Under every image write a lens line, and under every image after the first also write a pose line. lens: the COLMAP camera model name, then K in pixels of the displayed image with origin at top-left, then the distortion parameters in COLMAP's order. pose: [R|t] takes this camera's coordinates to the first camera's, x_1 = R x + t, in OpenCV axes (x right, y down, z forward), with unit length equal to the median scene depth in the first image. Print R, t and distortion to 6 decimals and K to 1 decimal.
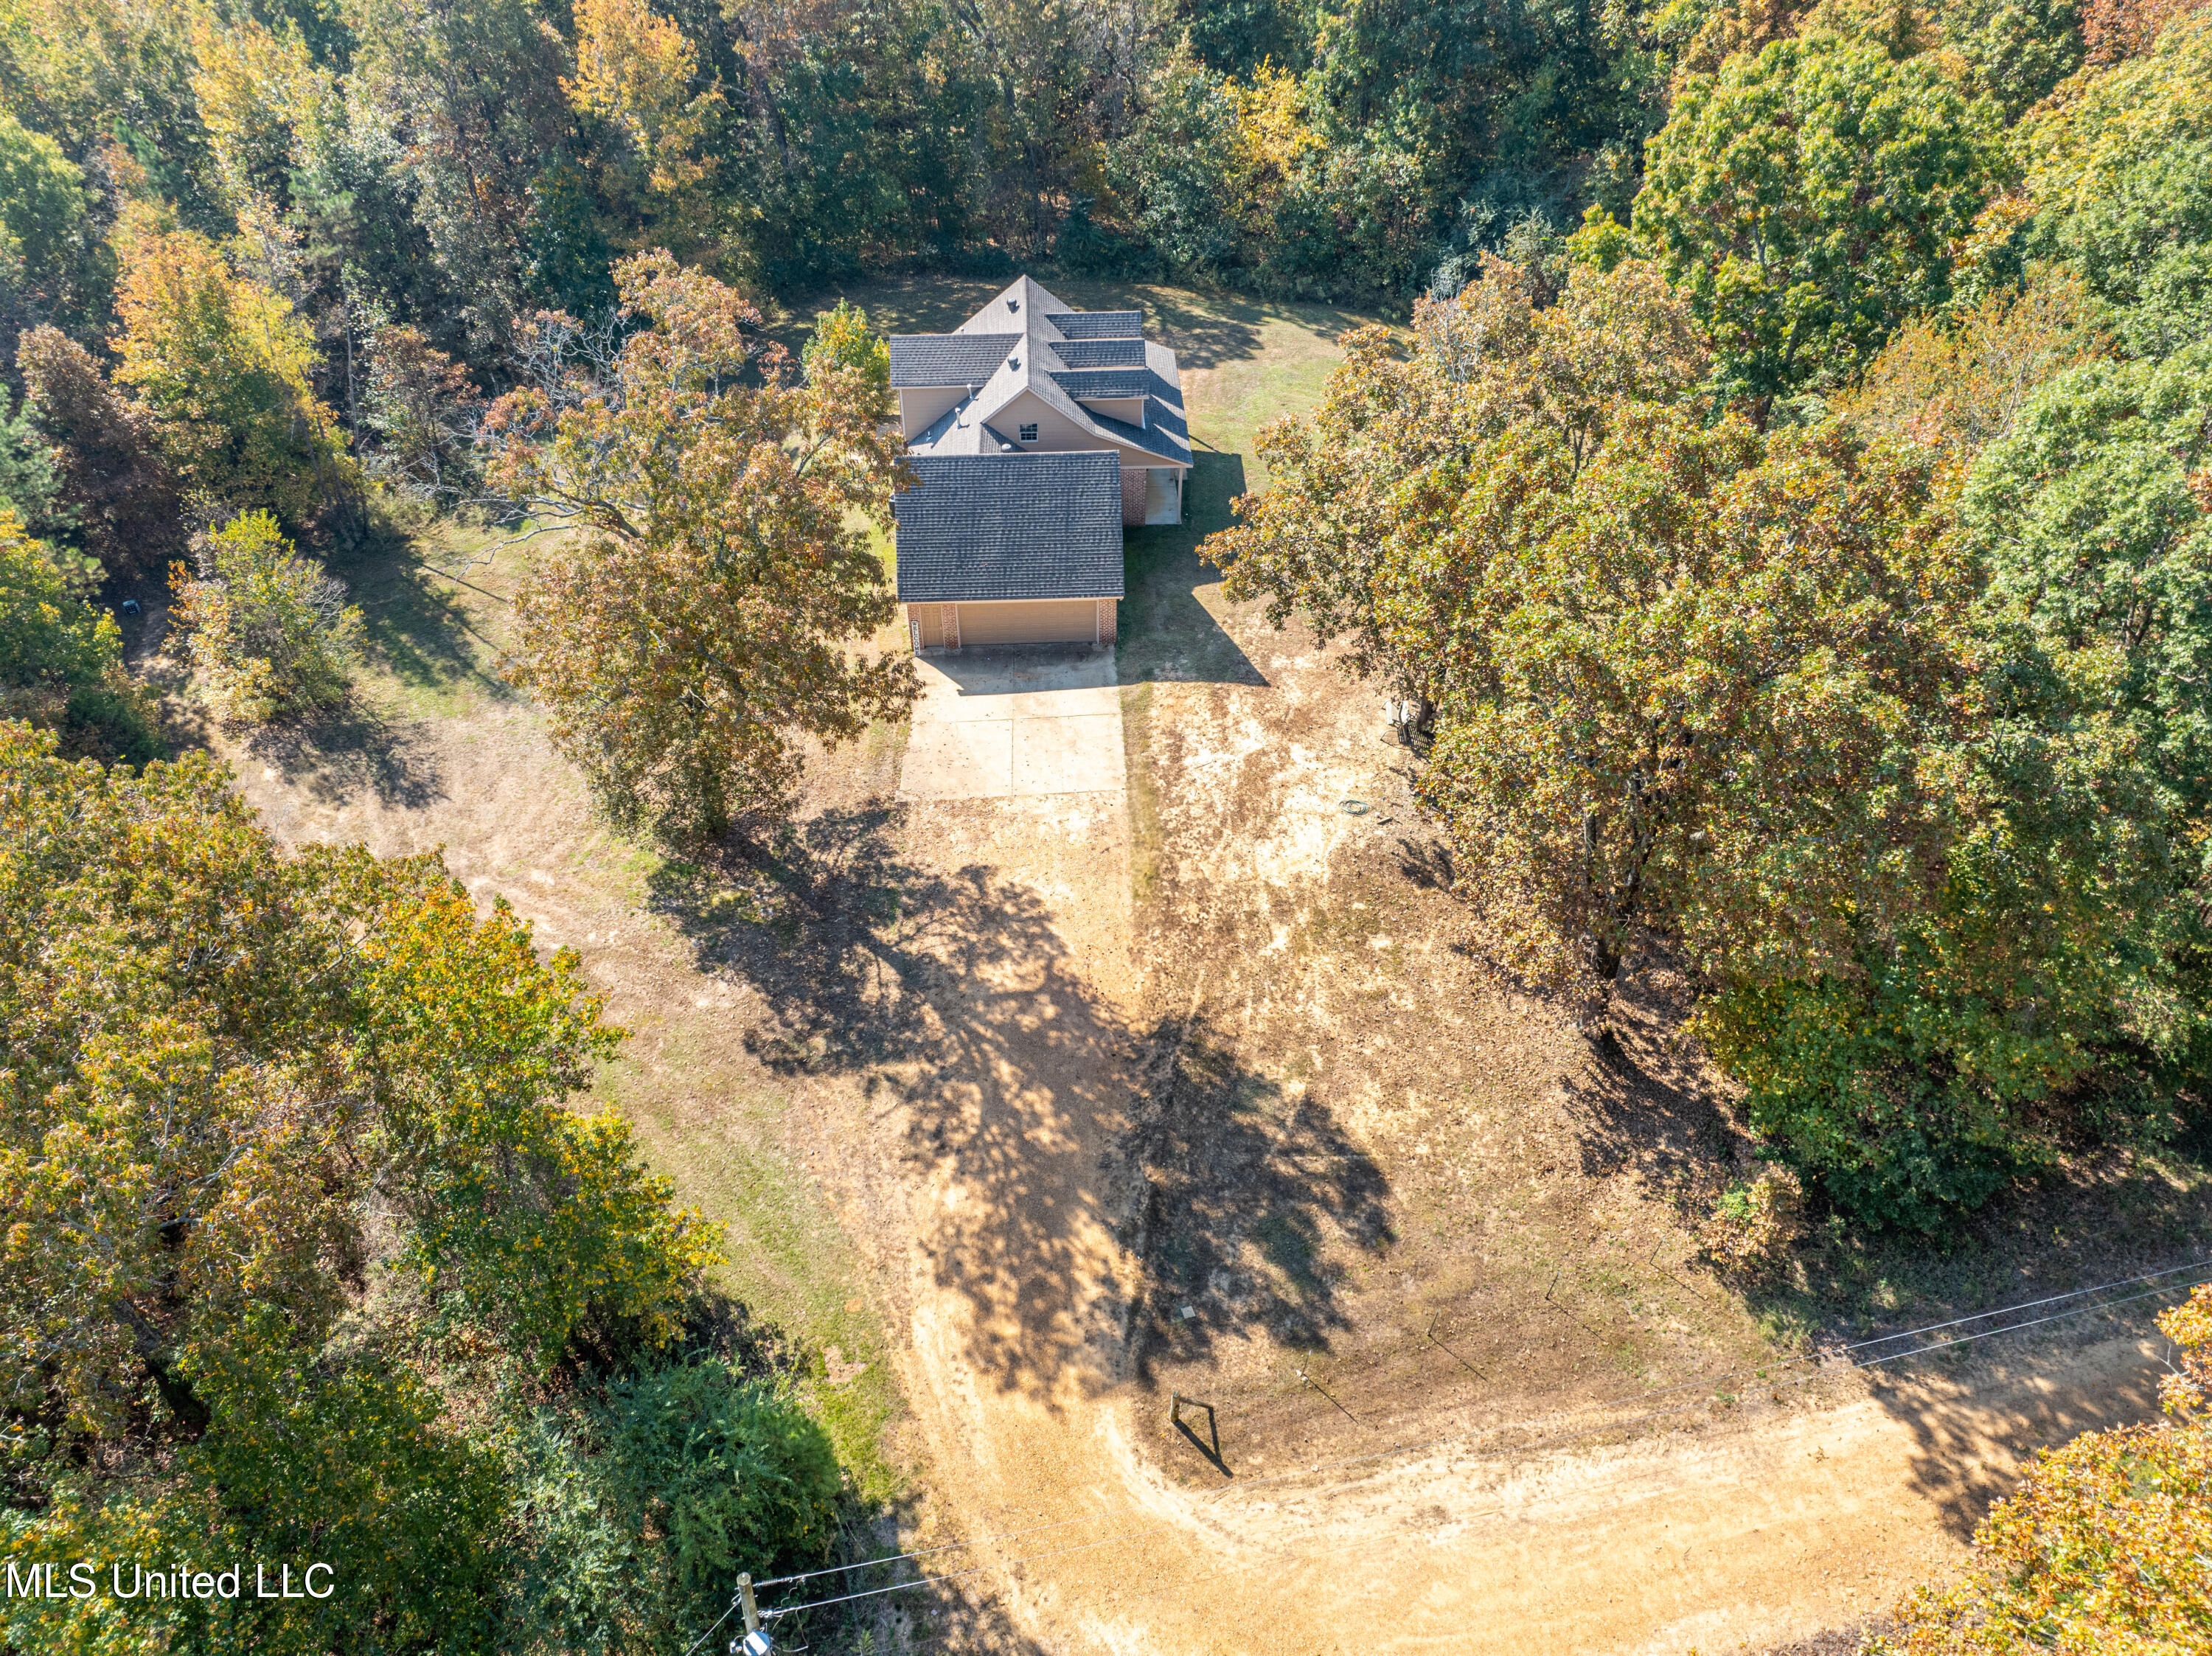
lens RADIAL K [[1563.3, 0, 1116.3], [0, 1563.3, 821.4], [0, 0, 1]] dist [-0.016550, -0.048991]
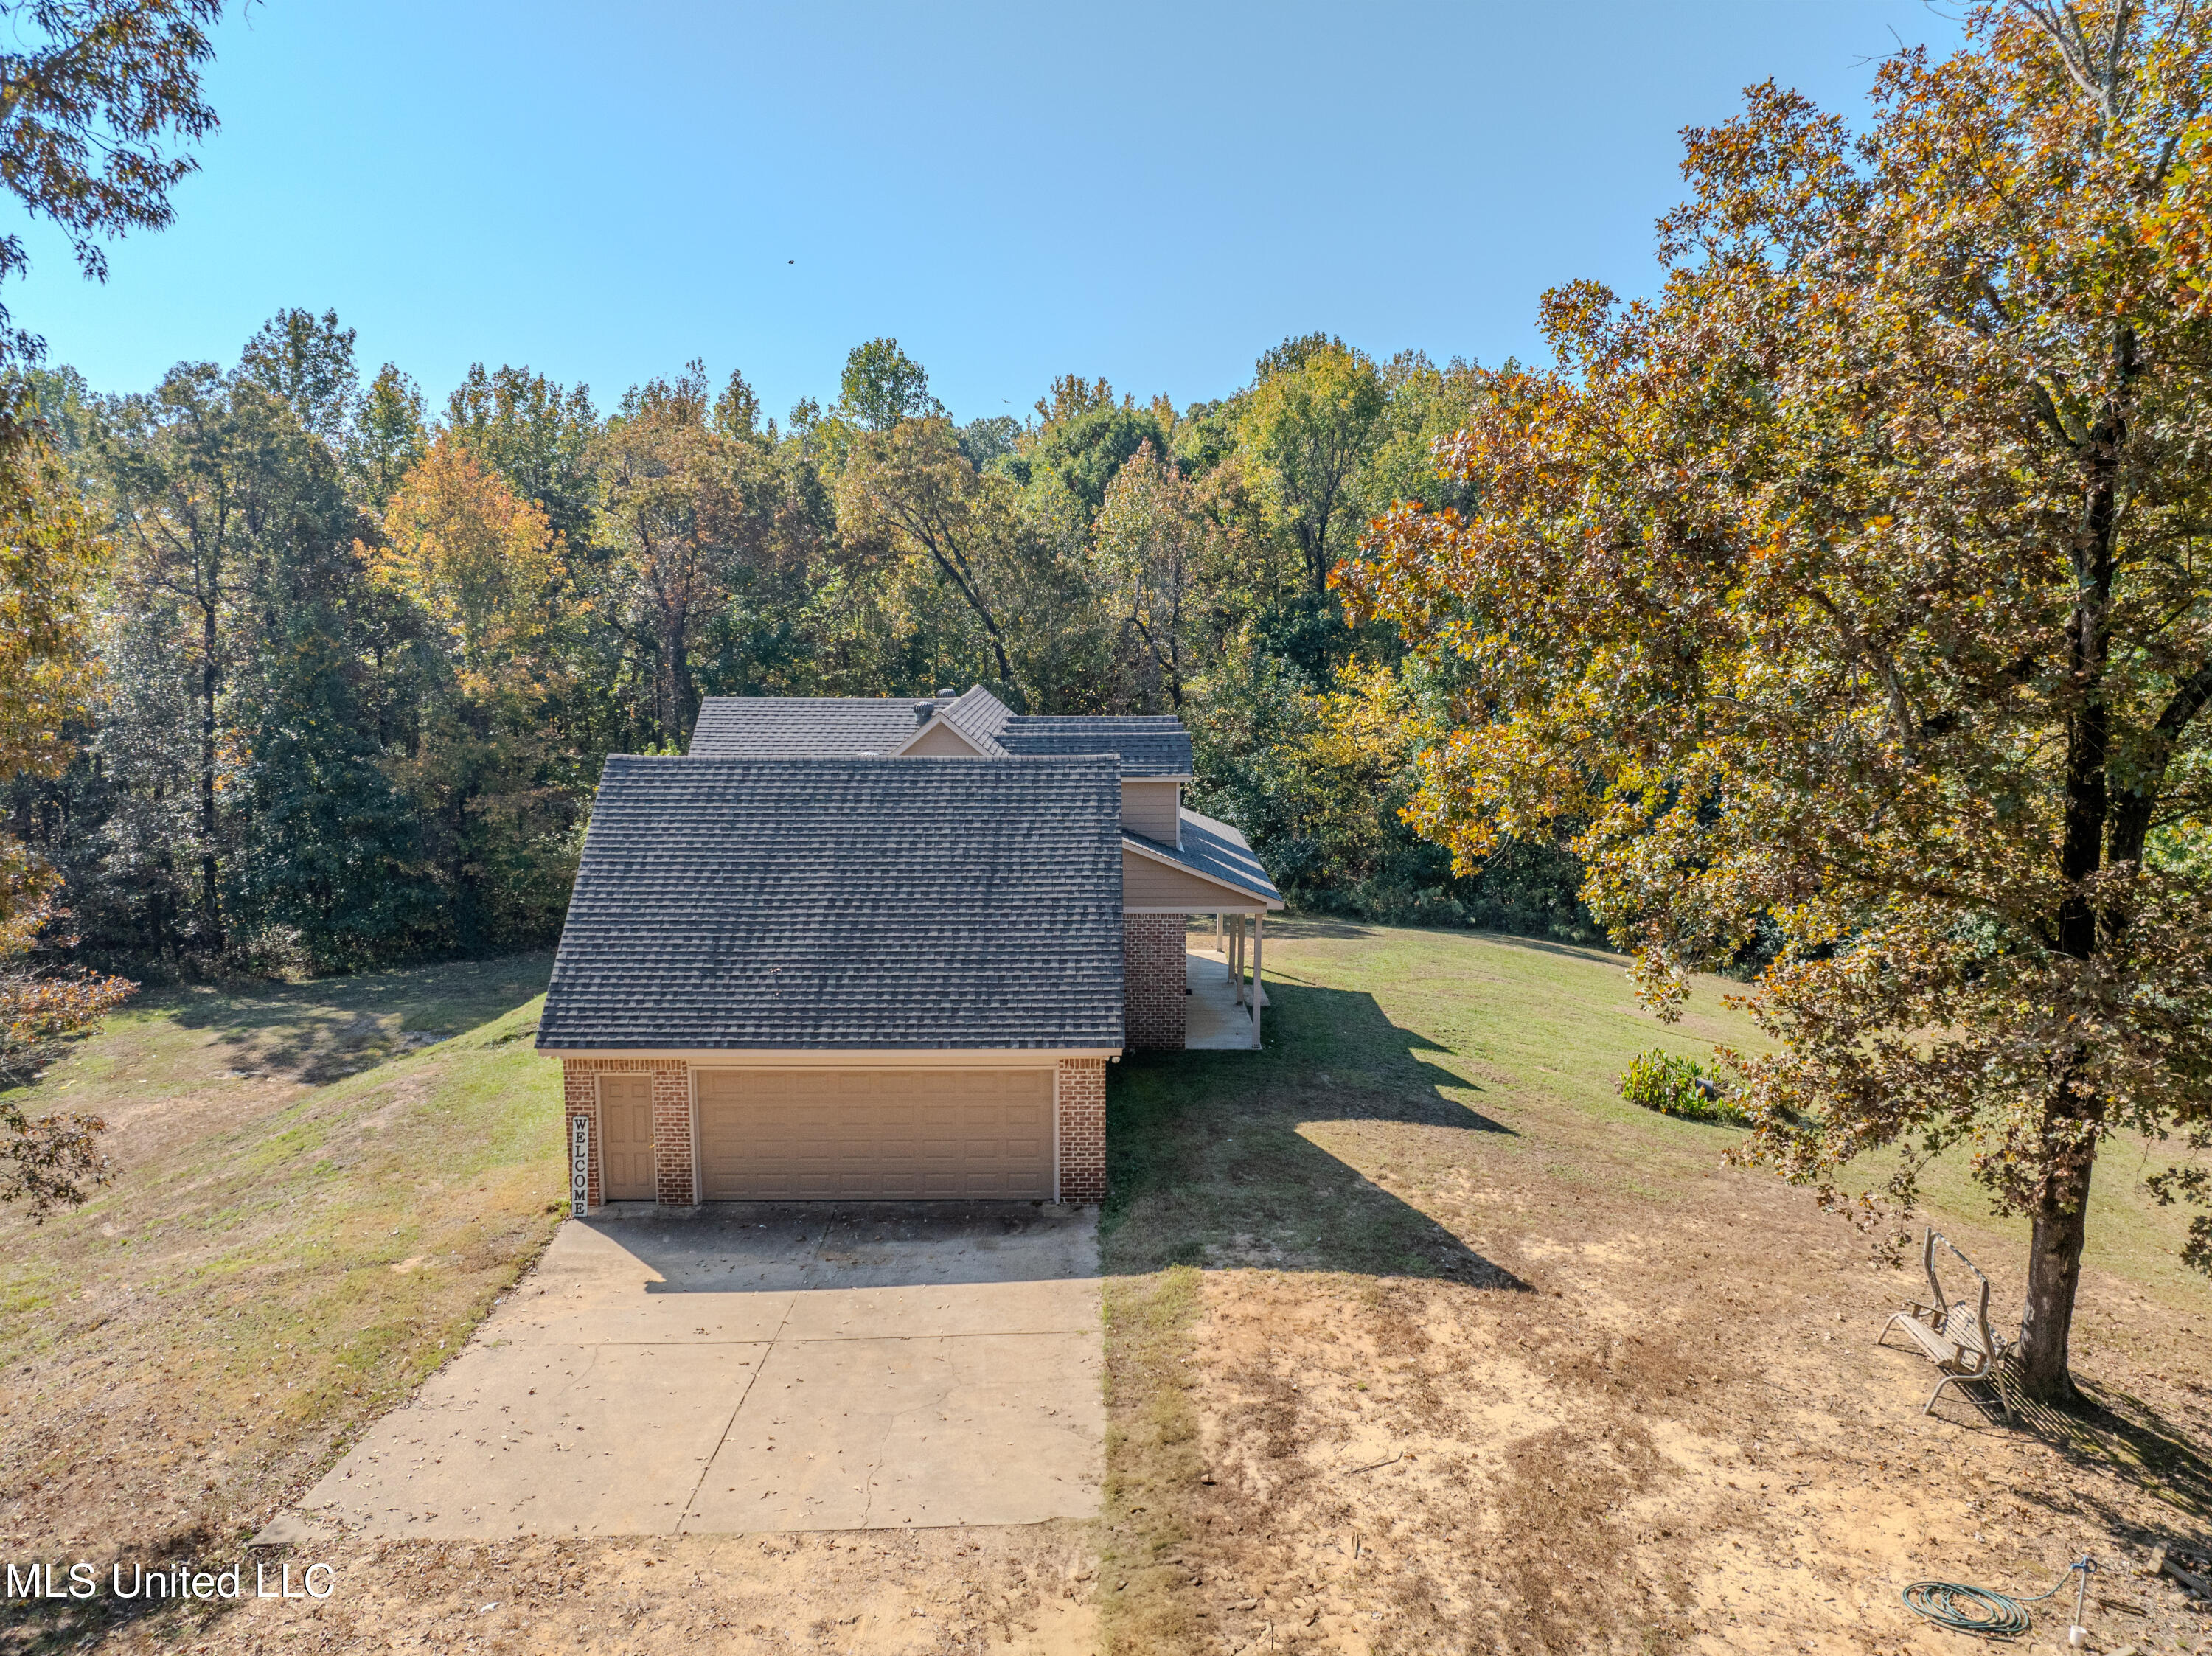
lens RADIAL K [[1563.3, 0, 1116.3], [0, 1563.3, 821.4], [0, 0, 1]] dist [-0.016550, -0.048991]
pose [[0.999234, -0.000659, -0.039124, 0.018372], [-0.022328, 0.811506, -0.583918, 0.034448], [0.032134, 0.584344, 0.810869, 0.657334]]
